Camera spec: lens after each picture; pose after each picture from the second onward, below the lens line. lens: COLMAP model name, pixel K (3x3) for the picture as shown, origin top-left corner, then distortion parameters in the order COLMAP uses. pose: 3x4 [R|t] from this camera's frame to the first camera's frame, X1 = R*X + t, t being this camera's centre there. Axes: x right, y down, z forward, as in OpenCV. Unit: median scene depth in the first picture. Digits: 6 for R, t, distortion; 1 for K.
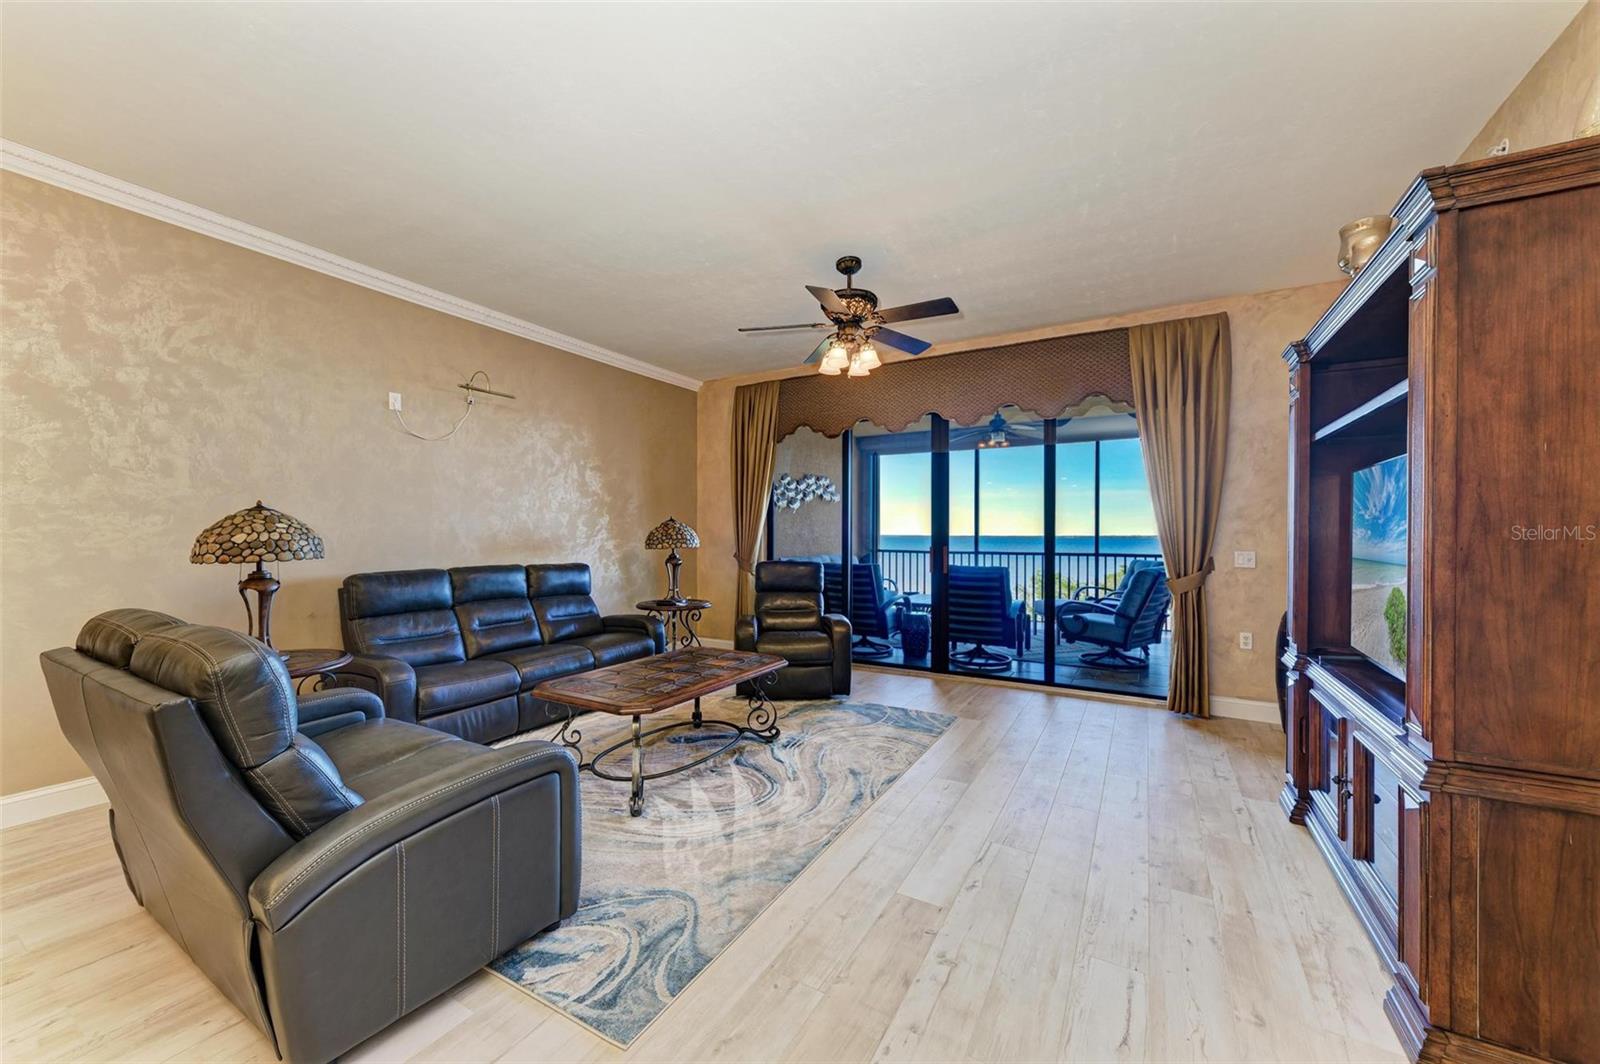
lens RADIAL K [[612.1, 0, 792.9], [0, 612.1, 527.2], [0, 0, 1]] dist [0.018380, -0.005905]
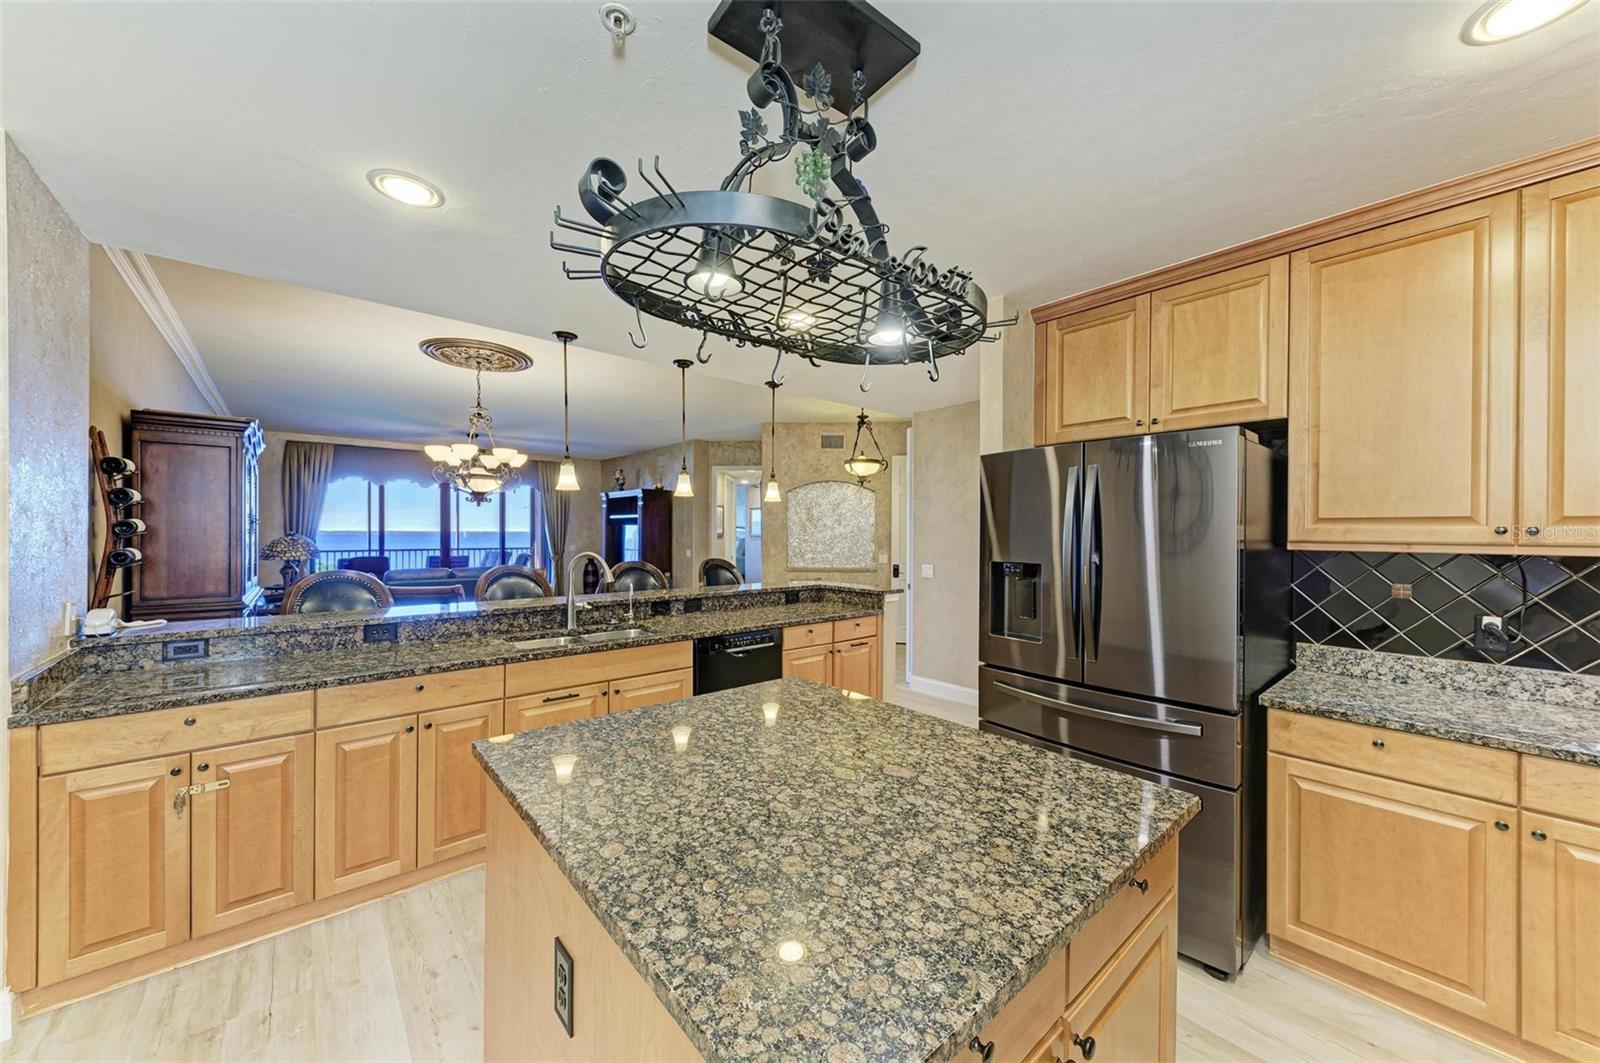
lens RADIAL K [[577.9, 0, 806.7], [0, 577.9, 532.3], [0, 0, 1]] dist [0.010134, -0.003001]
pose [[0.317209, -0.001758, 0.948354, -1.309922], [-0.012104, 0.999909, 0.005902, -0.042886], [-0.948279, -0.013351, 0.317159, -0.797773]]
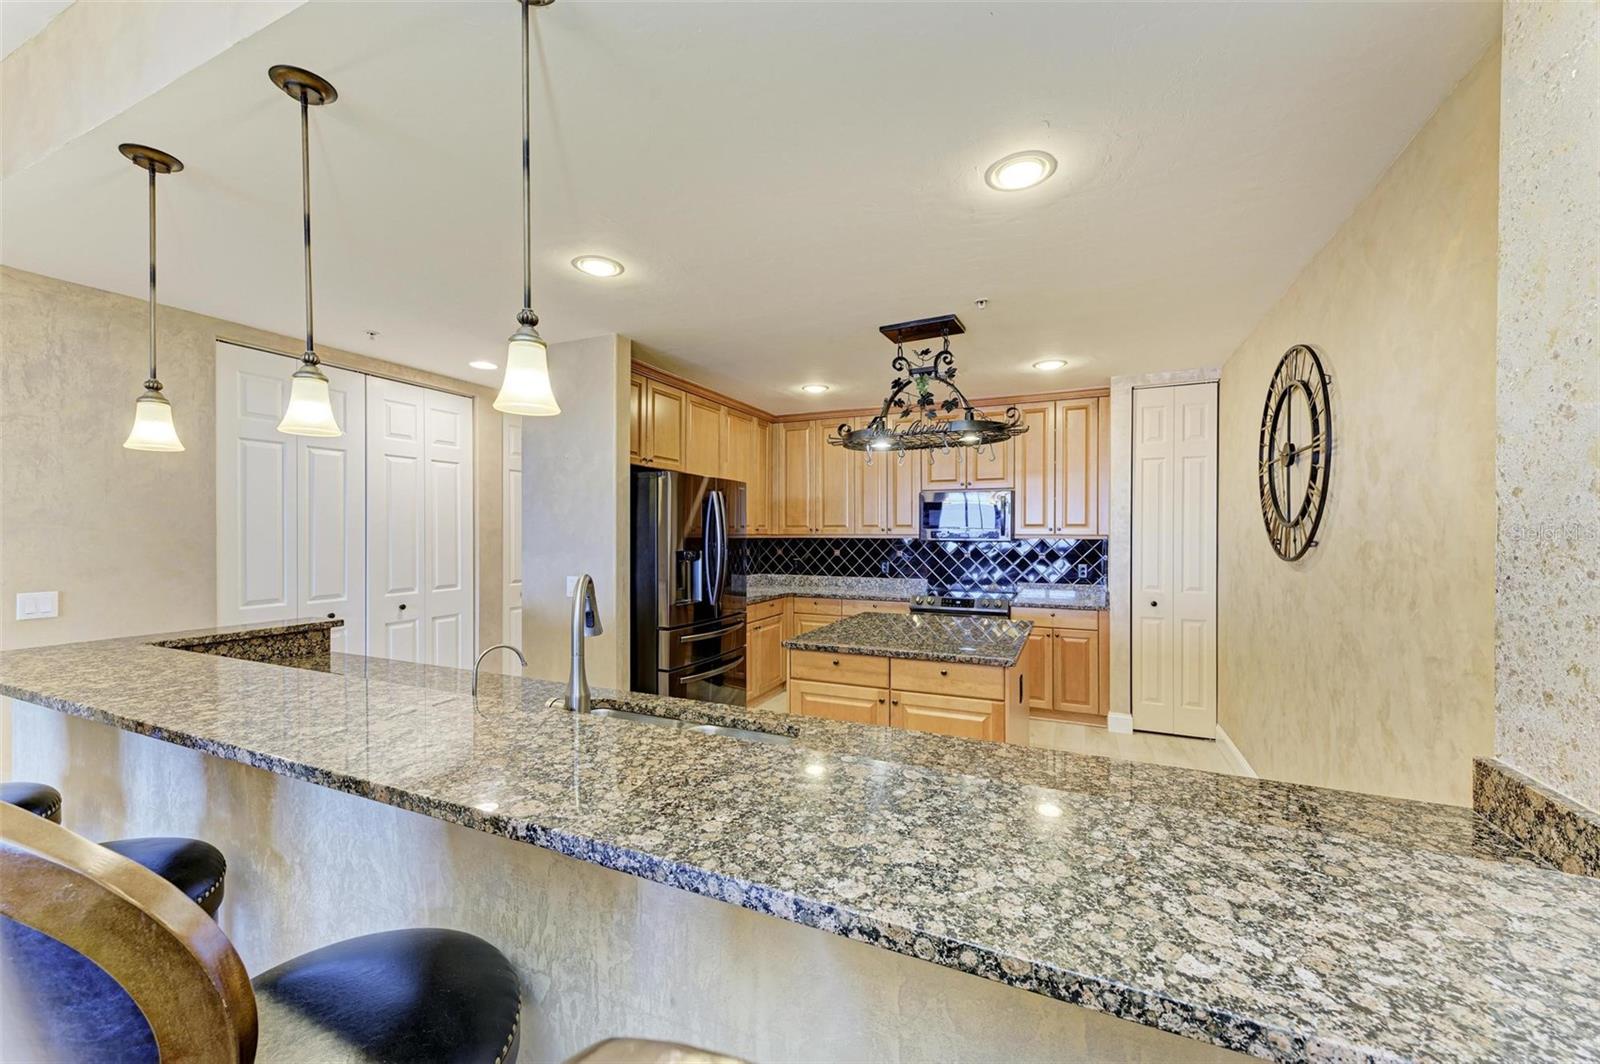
lens RADIAL K [[612.1, 0, 798.5], [0, 612.1, 538.2], [0, 0, 1]] dist [0.018380, -0.005905]
pose [[-0.994288, -0.007337, -0.106479, -0.851817], [-0.007318, 0.999973, -0.000570, -0.032788], [0.106480, 0.000212, -0.994315, -0.056830]]
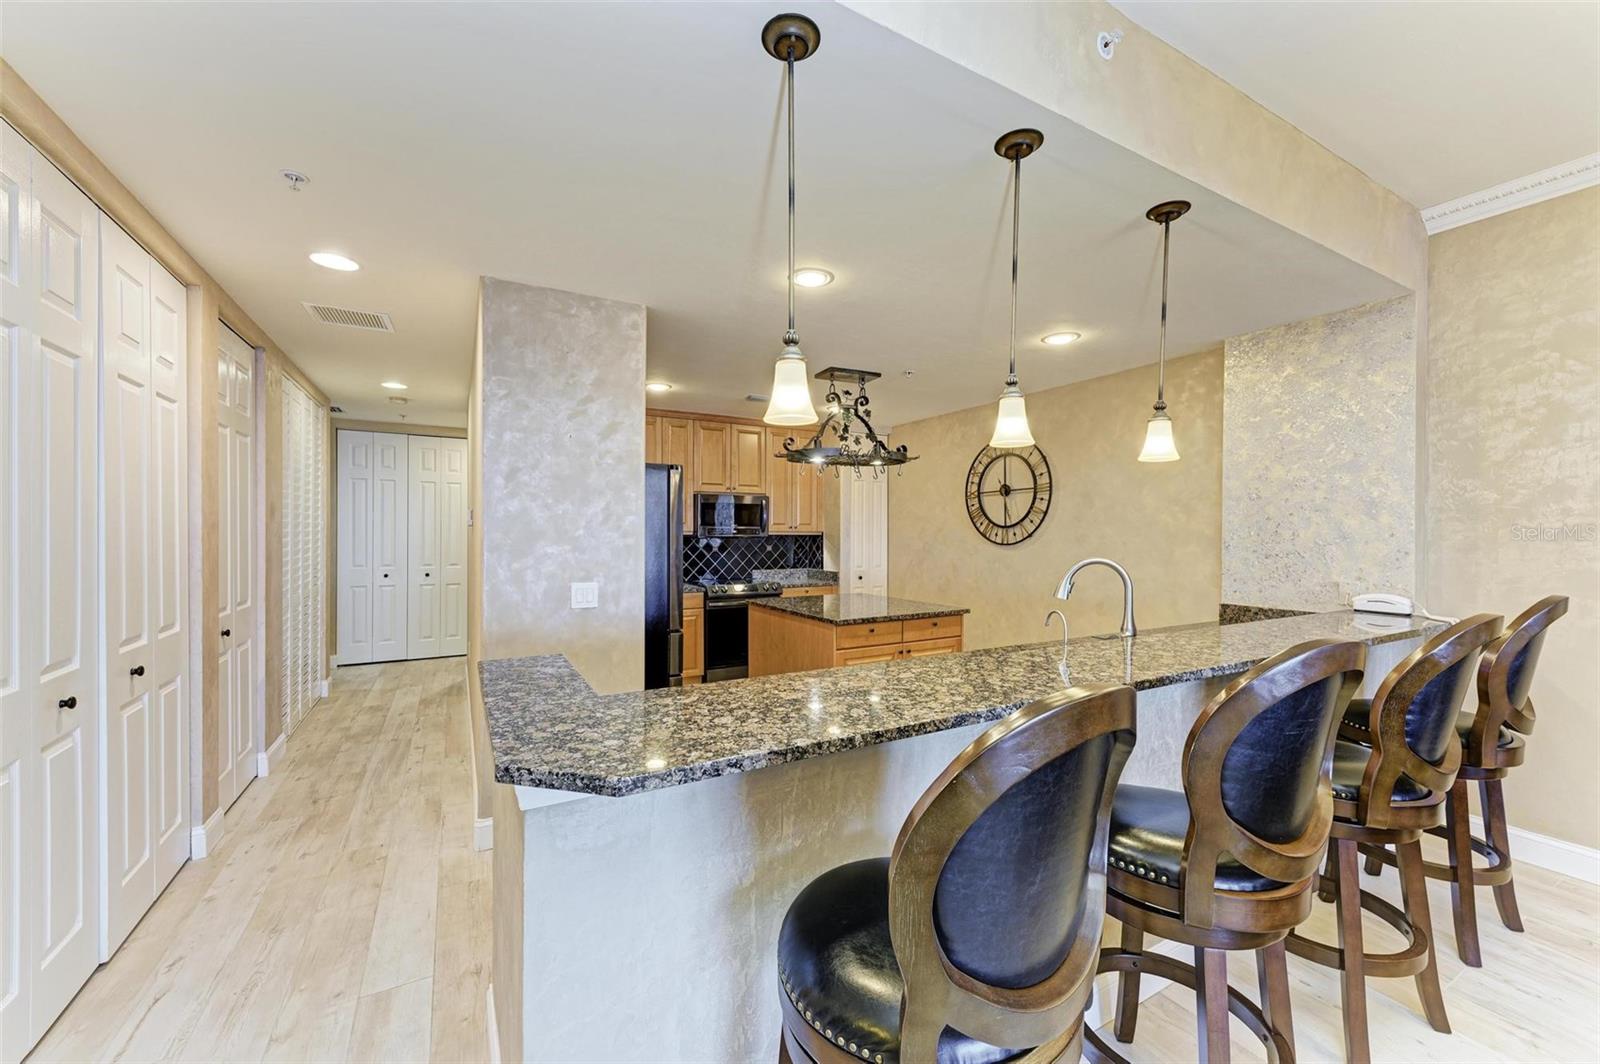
lens RADIAL K [[612.1, 0, 805.4], [0, 612.1, 531.9], [0, 0, 1]] dist [0.018380, -0.005905]
pose [[-0.501623, -0.006717, -0.865060, -0.260027], [0.001316, 0.999963, -0.008528, -0.030008], [0.865085, -0.005416, -0.501595, -0.321898]]
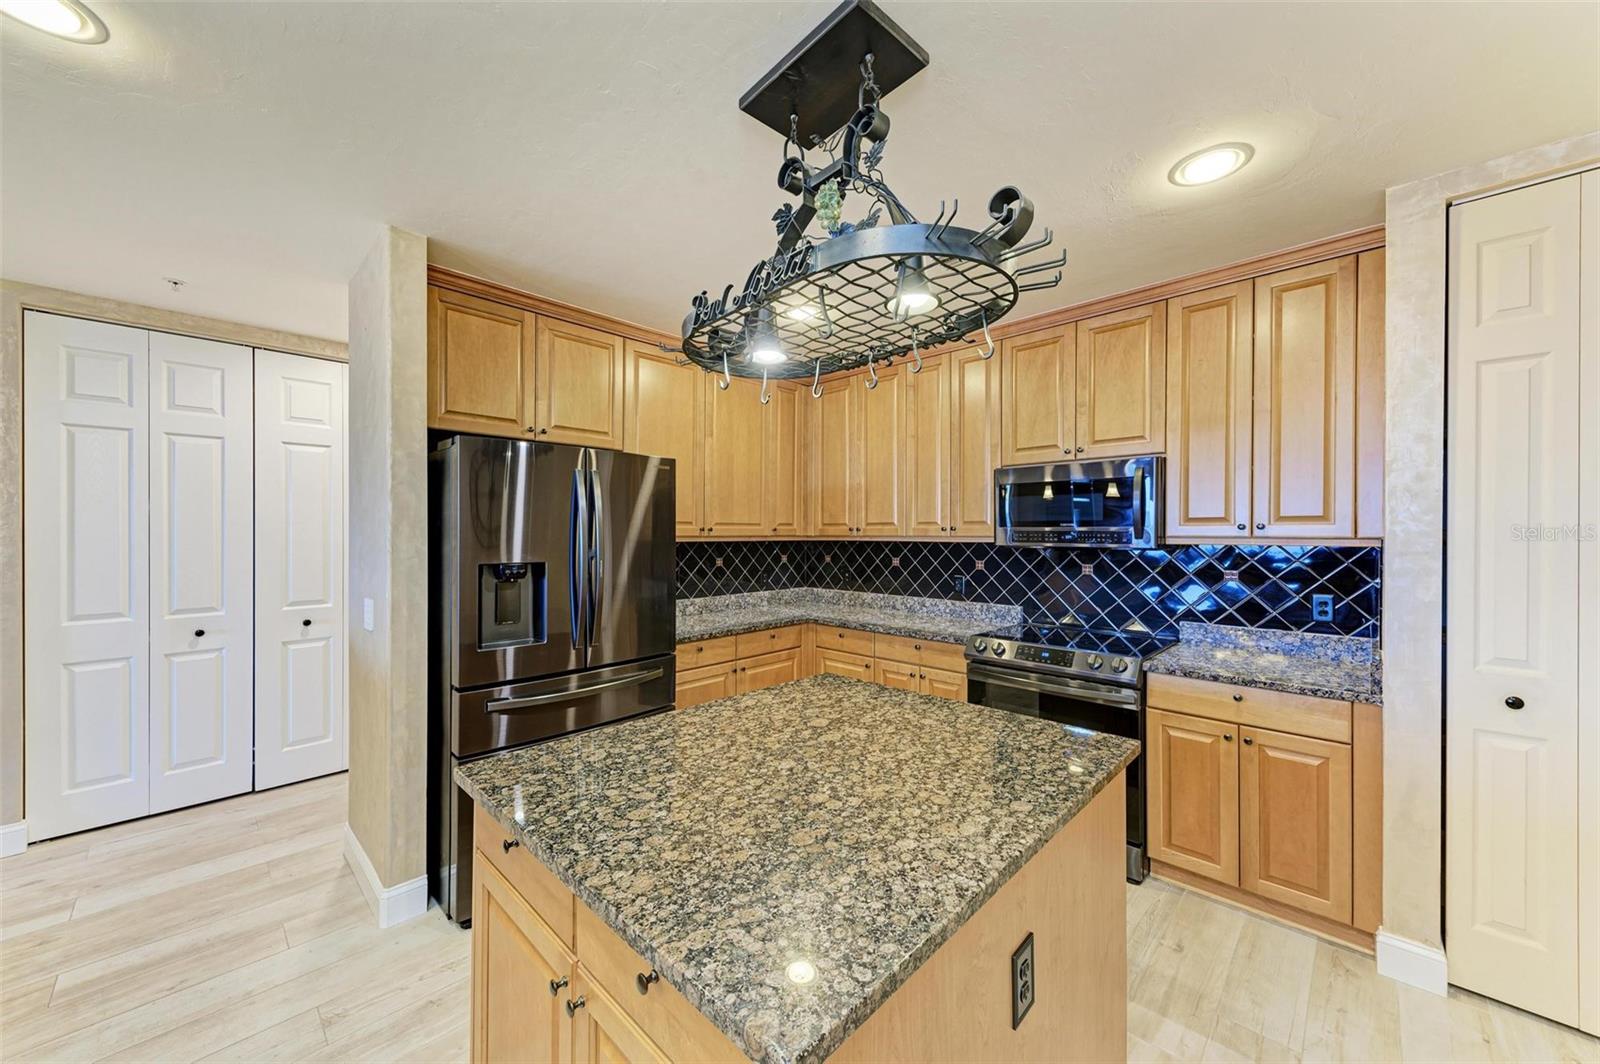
lens RADIAL K [[577.9, 0, 797.8], [0, 577.9, 536.3], [0, 0, 1]] dist [0.010134, -0.003001]
pose [[-0.971630, -0.007906, 0.236374, -1.114650], [-0.008466, 0.999963, -0.001355, -0.038775], [-0.236355, -0.003317, -0.971661, -0.435400]]
